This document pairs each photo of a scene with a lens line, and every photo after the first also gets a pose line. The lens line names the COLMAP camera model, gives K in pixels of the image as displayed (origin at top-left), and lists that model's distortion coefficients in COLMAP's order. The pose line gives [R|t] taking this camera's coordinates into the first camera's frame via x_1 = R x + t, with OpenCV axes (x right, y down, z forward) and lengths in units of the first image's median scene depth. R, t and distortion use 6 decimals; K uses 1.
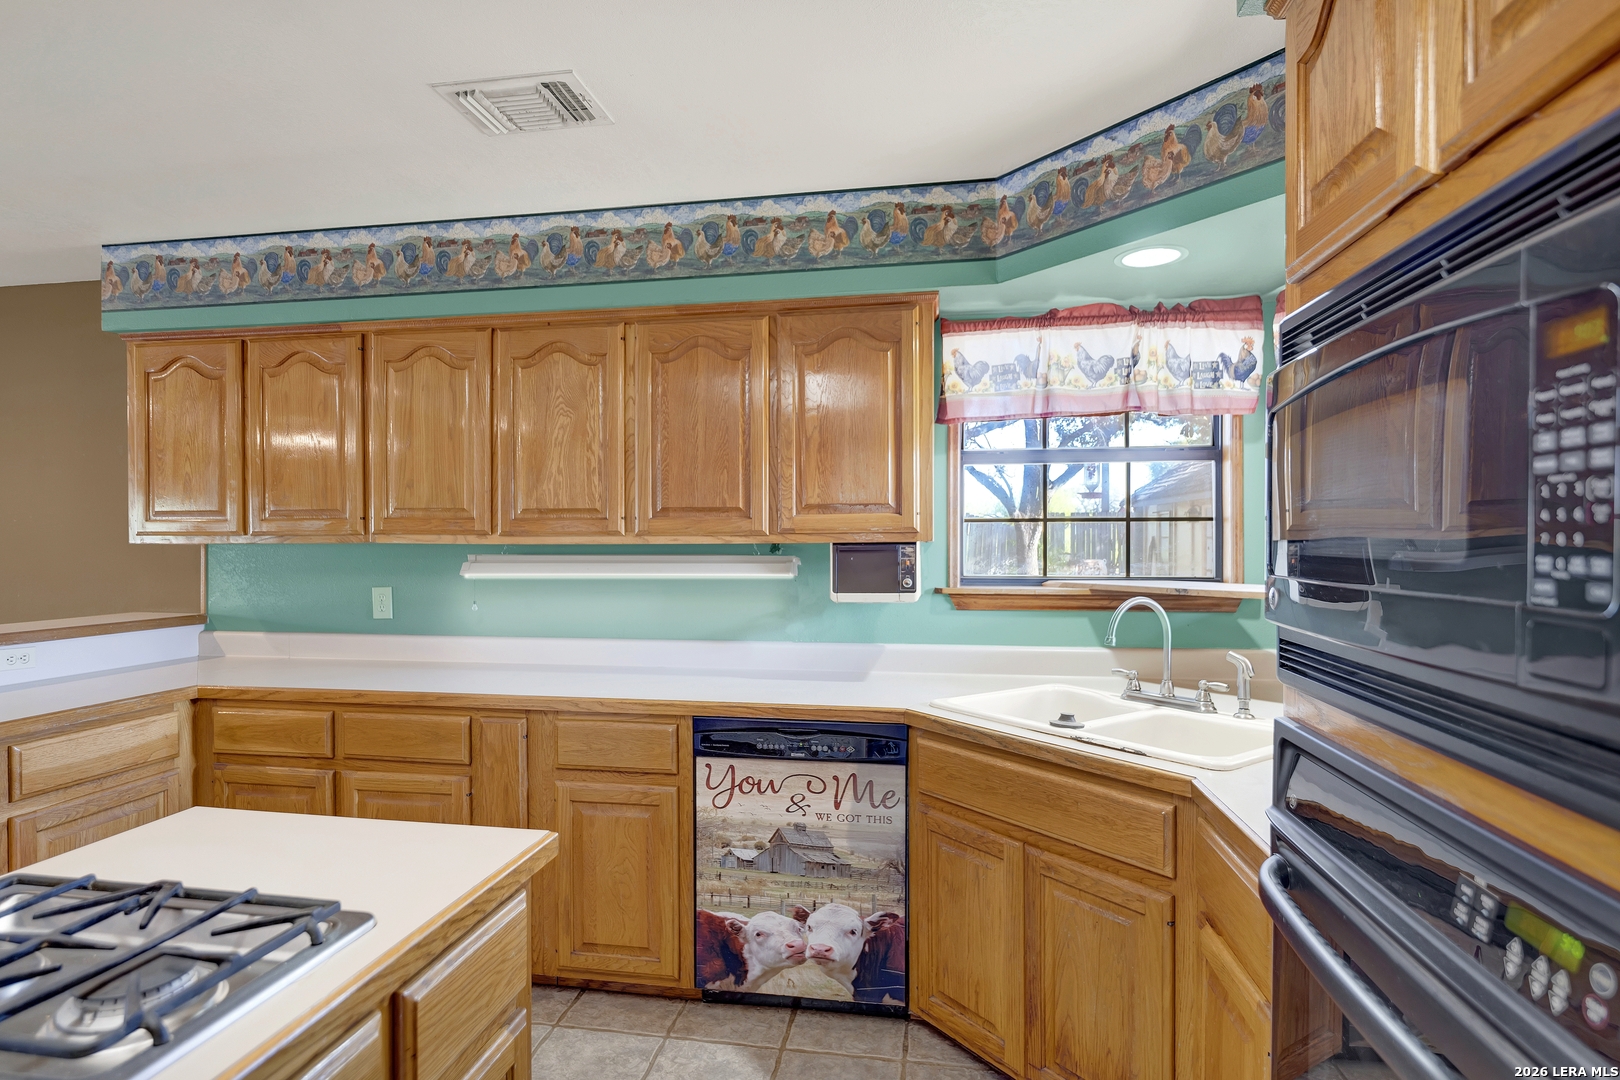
lens RADIAL K [[831.5, 0, 792.6], [0, 831.5, 531.5], [0, 0, 1]] dist [-0.010814, 0.000433]
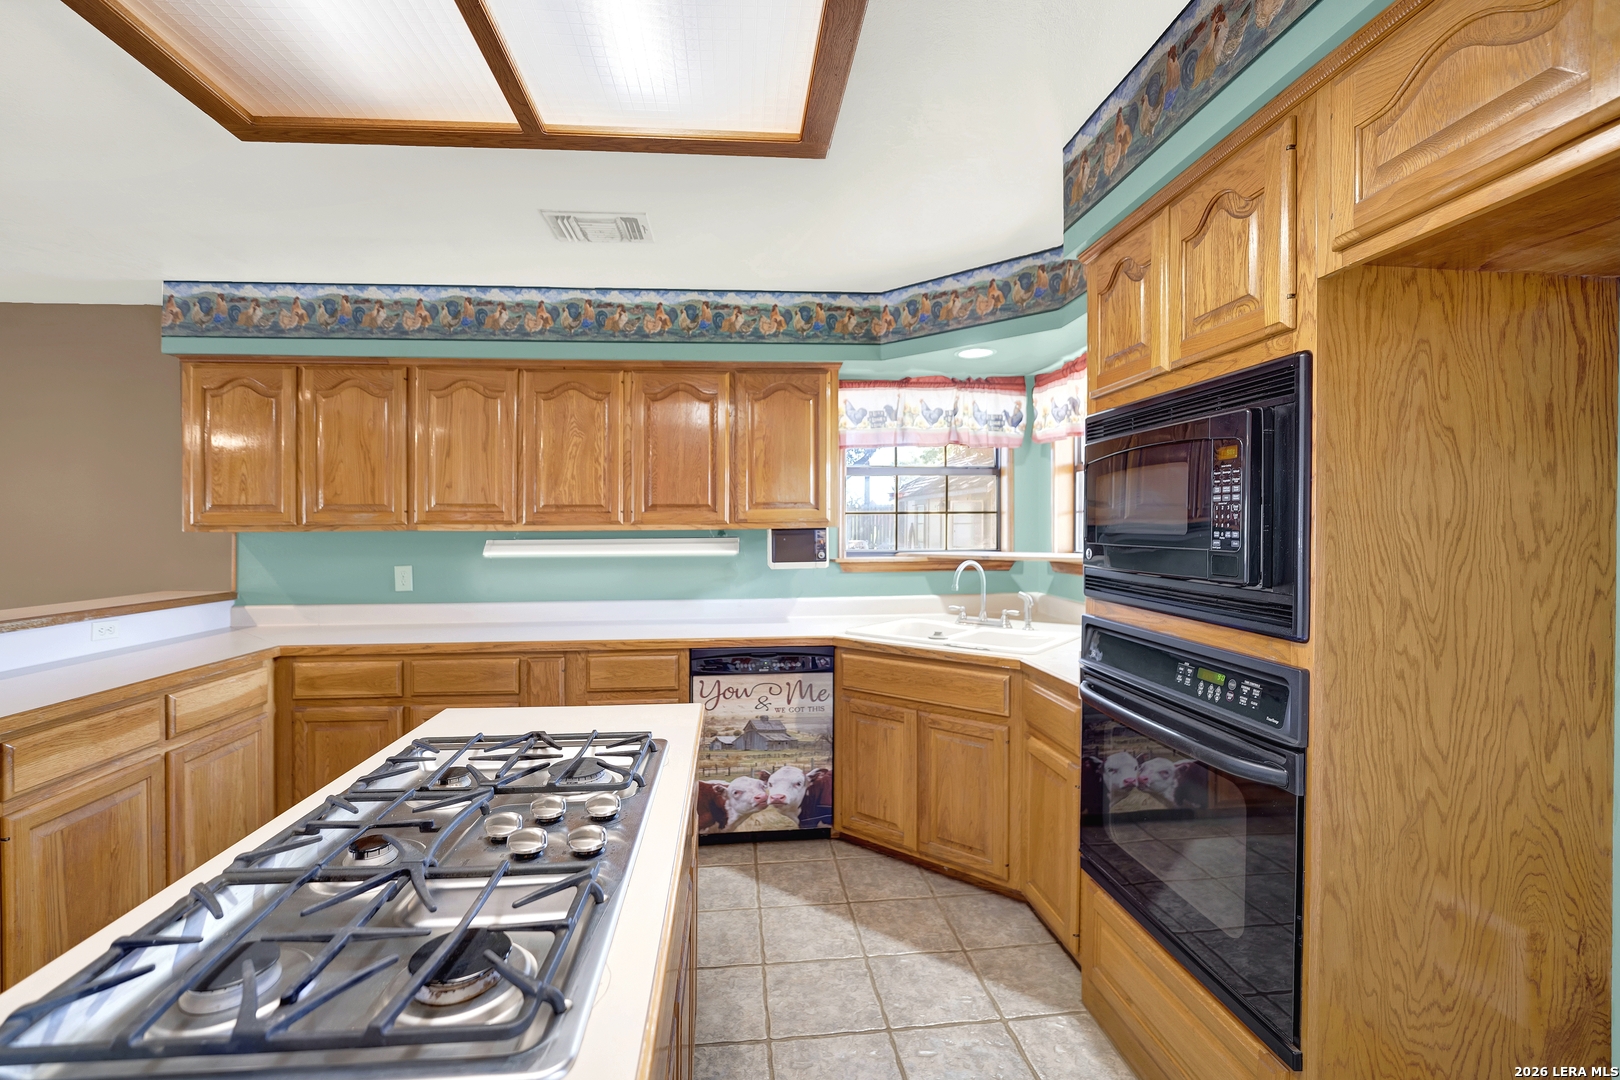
lens RADIAL K [[655.6, 0, 820.2], [0, 655.6, 527.0], [0, 0, 1]] dist [-0.027058, 0.000125]
pose [[0.963407, -0.004663, 0.268004, -0.193601], [0.001778, 0.999938, 0.011008, -0.002413], [-0.268039, -0.010129, 0.963355, -0.150542]]
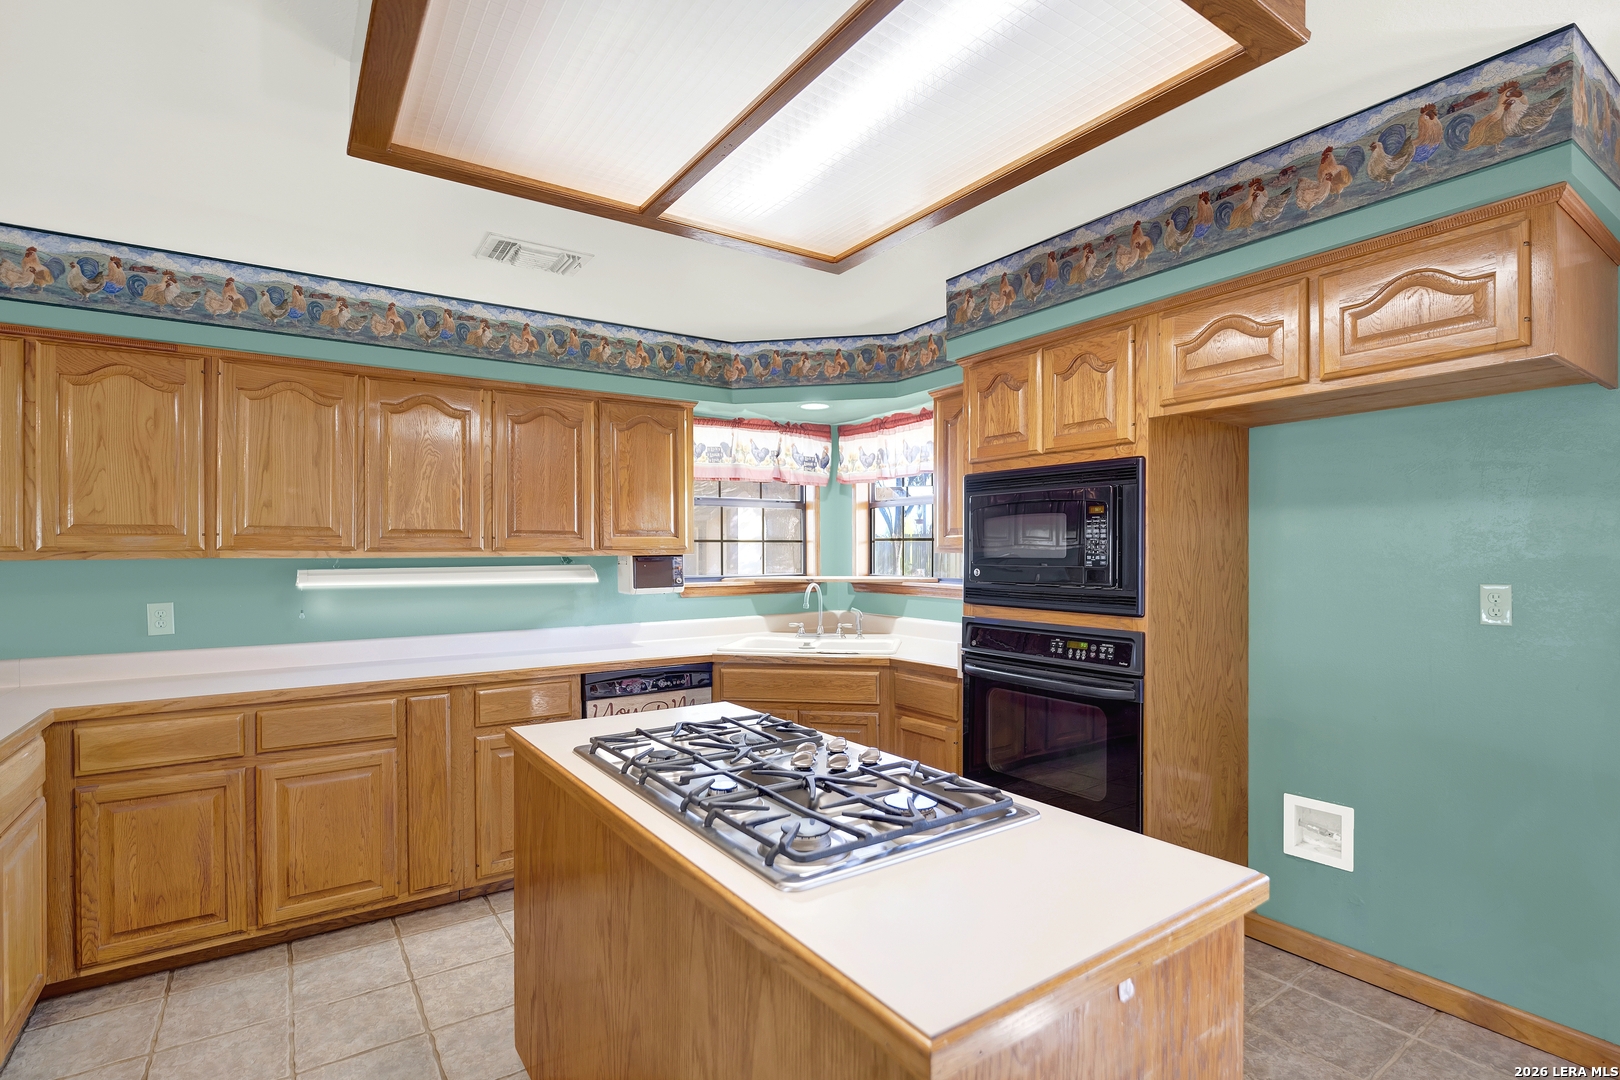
lens RADIAL K [[698.6, 0, 808.6], [0, 698.6, 536.6], [0, 0, 1]] dist [-0.030130, 0.003886]
pose [[0.734248, 0.012829, 0.678760, -0.615896], [-0.003136, 0.999875, -0.015507, -0.002587], [-0.678874, 0.009258, 0.734197, -0.163864]]
